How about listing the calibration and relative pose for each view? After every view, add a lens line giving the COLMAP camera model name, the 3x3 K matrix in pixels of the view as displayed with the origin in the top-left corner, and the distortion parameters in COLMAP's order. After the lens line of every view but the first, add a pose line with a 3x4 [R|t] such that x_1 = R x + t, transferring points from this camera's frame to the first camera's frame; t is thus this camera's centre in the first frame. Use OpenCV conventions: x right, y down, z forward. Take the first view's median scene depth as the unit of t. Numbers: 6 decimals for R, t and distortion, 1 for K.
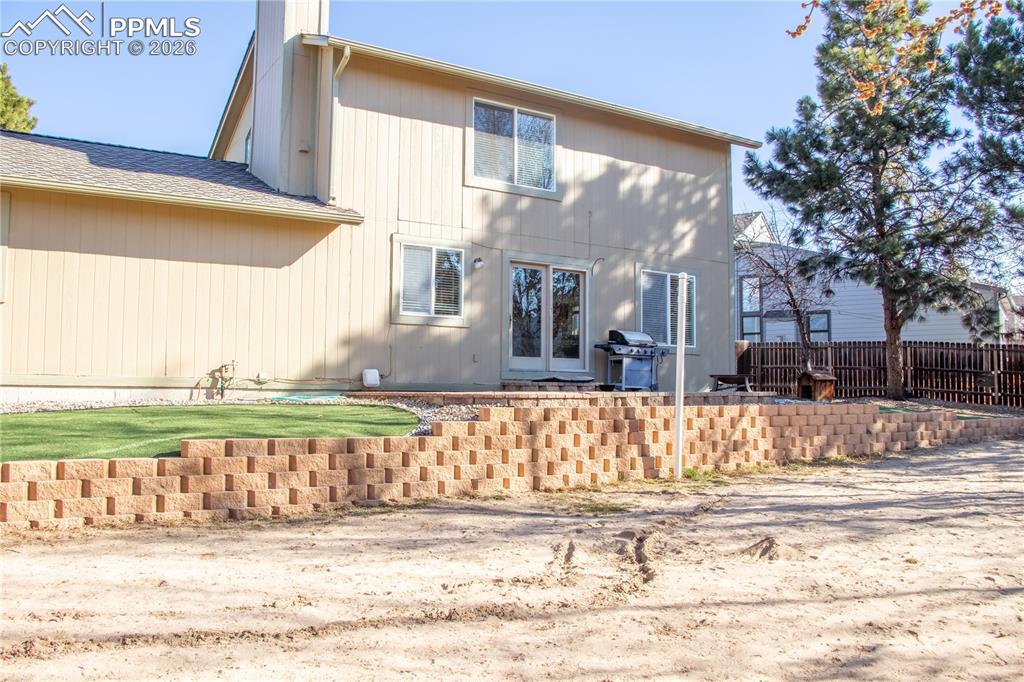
lens RADIAL K [[896.9, 0, 510.1], [0, 896.9, 355.2], [0, 0, 1]] dist [-0.183127, 0.155694]
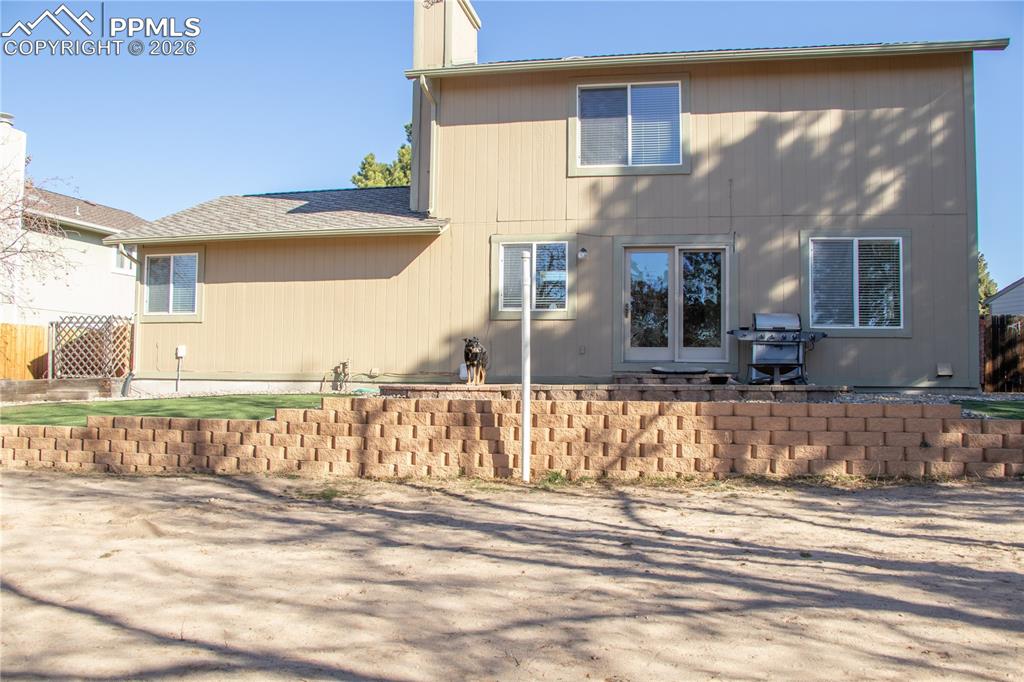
lens RADIAL K [[873.0, 0, 512.2], [0, 873.0, 372.3], [0, 0, 1]] dist [-0.182891, 0.150970]
pose [[0.691844, -0.008110, -0.722001, 0.599773], [0.026271, 0.999558, 0.013945, 0.012081], [0.721569, -0.028615, 0.691751, 0.281409]]
